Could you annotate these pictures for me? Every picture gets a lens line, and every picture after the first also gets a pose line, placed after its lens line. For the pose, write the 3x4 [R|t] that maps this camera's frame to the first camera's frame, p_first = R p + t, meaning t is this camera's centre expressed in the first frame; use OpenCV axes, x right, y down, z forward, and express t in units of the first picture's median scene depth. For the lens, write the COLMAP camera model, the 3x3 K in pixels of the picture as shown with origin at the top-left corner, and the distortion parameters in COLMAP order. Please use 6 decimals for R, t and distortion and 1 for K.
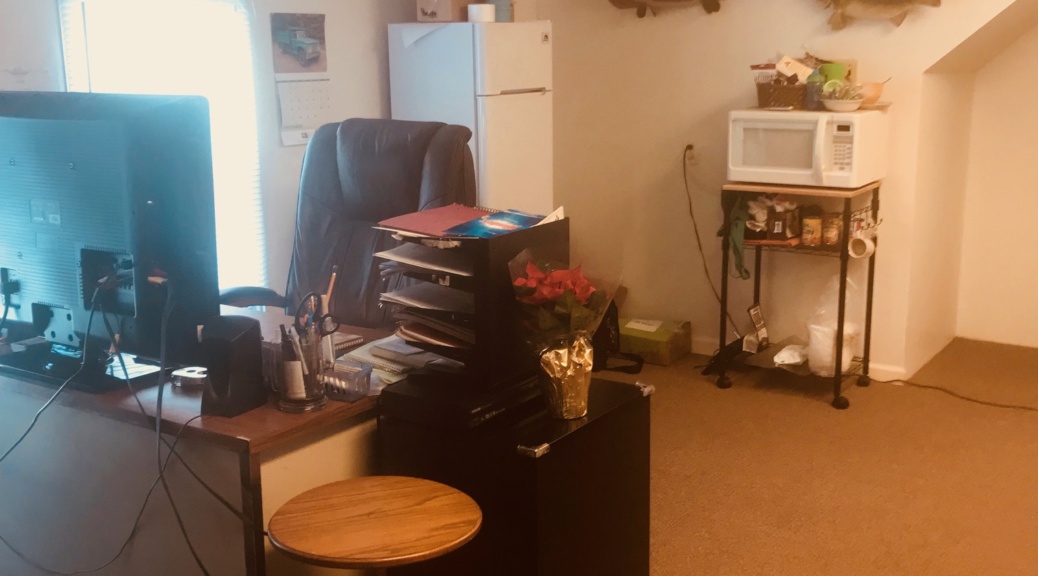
lens RADIAL K [[1155.1, 0, 519.0], [0, 1155.1, 288.0], [0, 0, 1]] dist [0.167347, -0.408256]
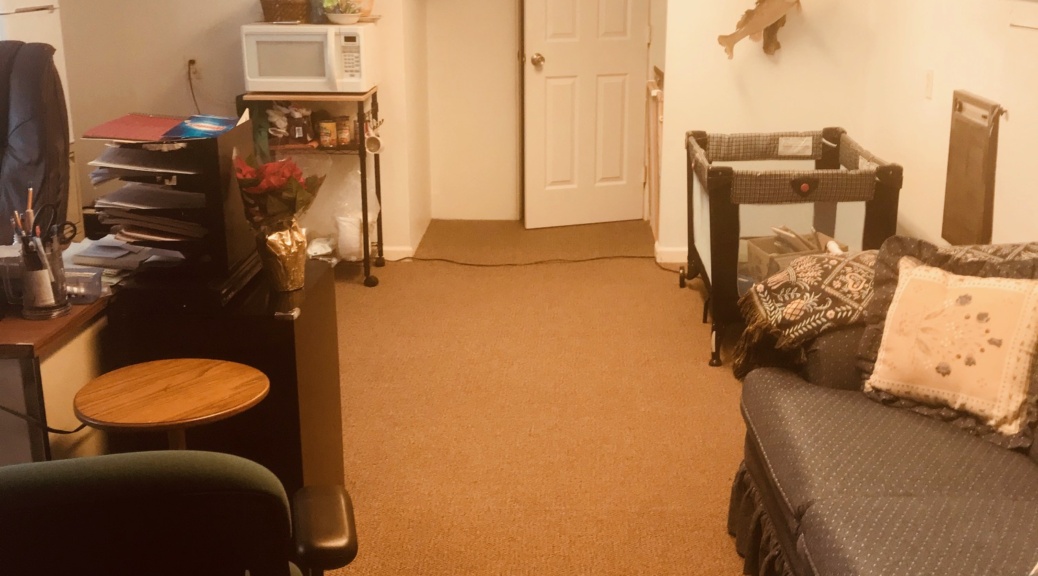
lens RADIAL K [[1155.1, 0, 519.0], [0, 1155.1, 288.0], [0, 0, 1]] dist [0.167347, -0.408256]
pose [[0.858696, -0.139739, 0.493065, -0.170208], [0.106684, 0.989771, 0.094716, 0.012197], [-0.501257, -0.028730, 0.864821, -0.064376]]
